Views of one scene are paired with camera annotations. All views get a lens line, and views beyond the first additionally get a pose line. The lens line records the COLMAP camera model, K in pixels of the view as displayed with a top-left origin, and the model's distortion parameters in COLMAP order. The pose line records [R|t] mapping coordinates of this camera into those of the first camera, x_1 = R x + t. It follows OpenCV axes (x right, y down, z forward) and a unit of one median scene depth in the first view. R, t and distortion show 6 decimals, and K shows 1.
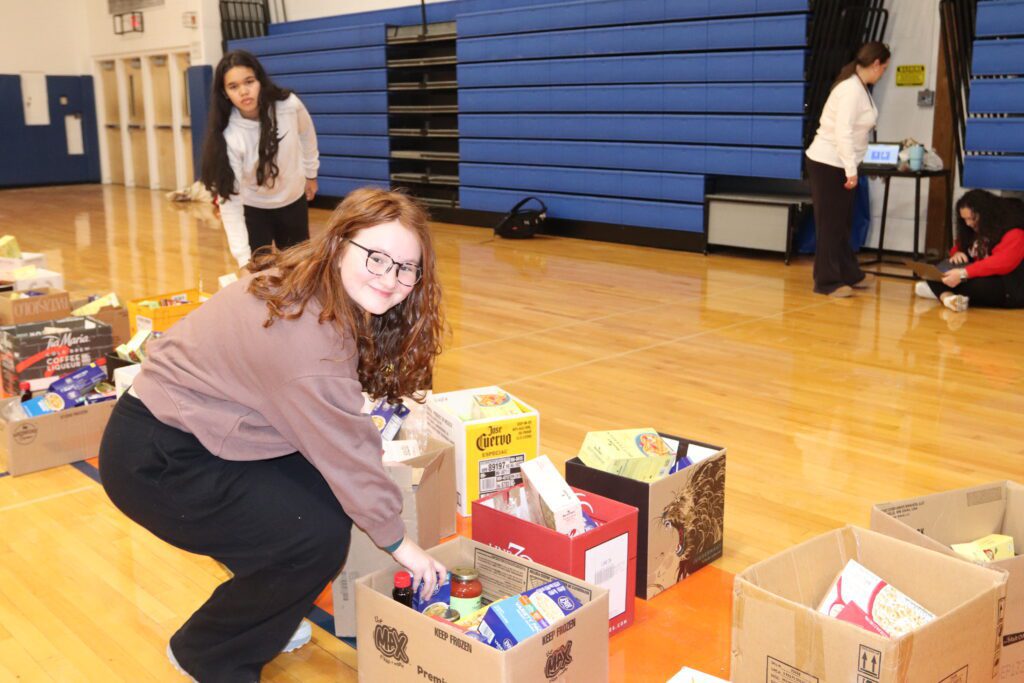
lens RADIAL K [[1038.9, 0, 512.0], [0, 1038.9, 341.5], [0, 0, 1]] dist [-0.091400, 0.129518]
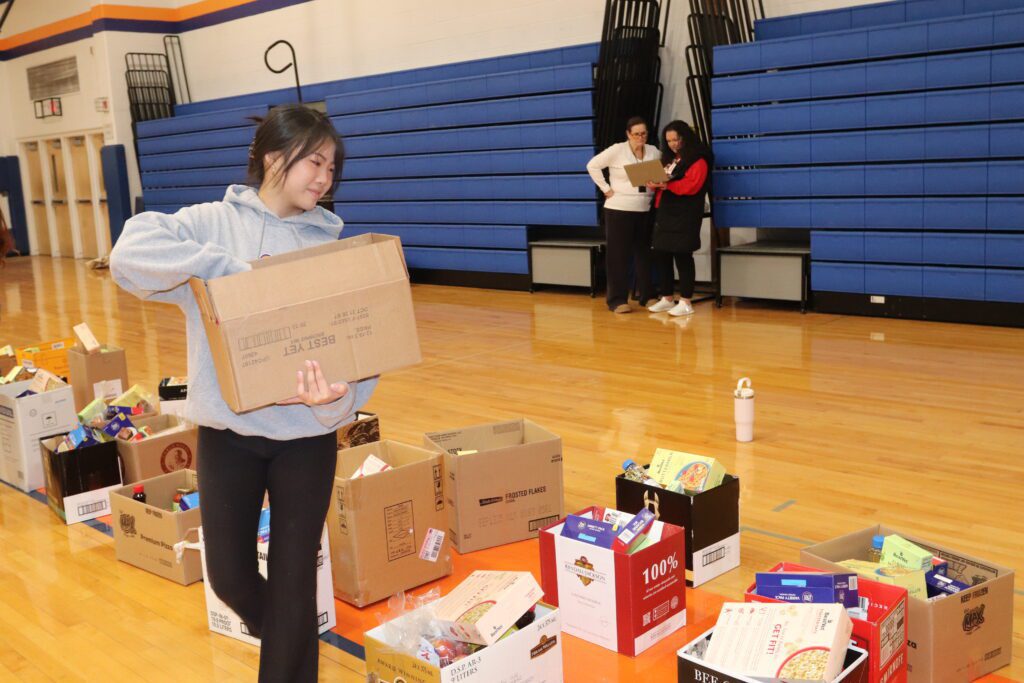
lens RADIAL K [[1038.9, 0, 512.0], [0, 1038.9, 341.5], [0, 0, 1]] dist [-0.091400, 0.129518]
pose [[0.997849, -0.050611, 0.041655, 0.068396], [0.052516, 0.997561, -0.045974, 0.015167], [-0.039227, 0.048062, 0.998074, -0.108256]]
